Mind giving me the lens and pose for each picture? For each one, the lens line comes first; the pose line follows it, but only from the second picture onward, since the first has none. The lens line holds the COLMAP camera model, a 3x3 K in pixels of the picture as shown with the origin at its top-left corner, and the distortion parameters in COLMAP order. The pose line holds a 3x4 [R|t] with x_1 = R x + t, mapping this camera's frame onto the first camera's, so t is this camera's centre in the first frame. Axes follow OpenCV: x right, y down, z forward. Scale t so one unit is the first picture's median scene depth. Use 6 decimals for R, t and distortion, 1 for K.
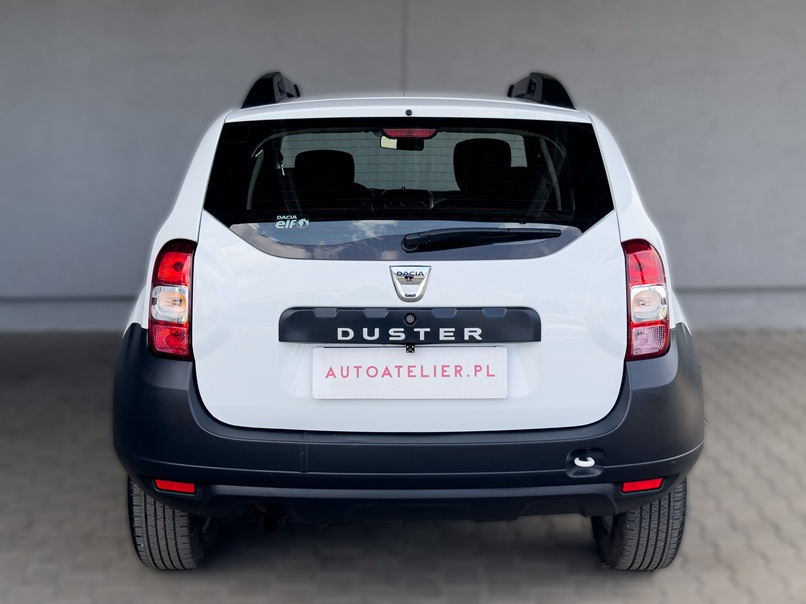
lens RADIAL K [[1126.9, 0, 403.0], [0, 1126.9, 302.0], [0, 0, 1]] dist [0.019392, 0.576412]
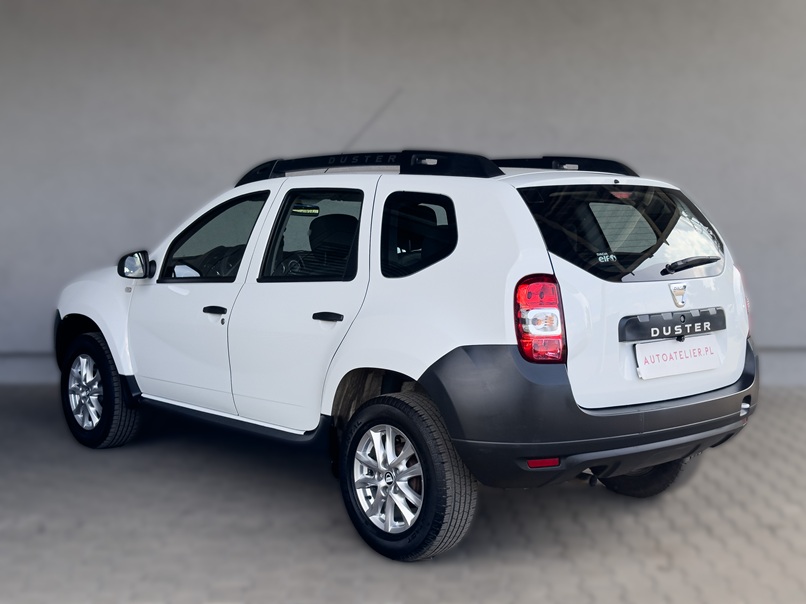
lens RADIAL K [[1126.9, 0, 403.0], [0, 1126.9, 302.0], [0, 0, 1]] dist [0.019392, 0.576412]
pose [[0.773172, -0.057310, 0.631601, -1.205924], [0.100058, 0.994459, -0.032251, 0.004066], [-0.626253, 0.088133, 0.774622, 0.074767]]
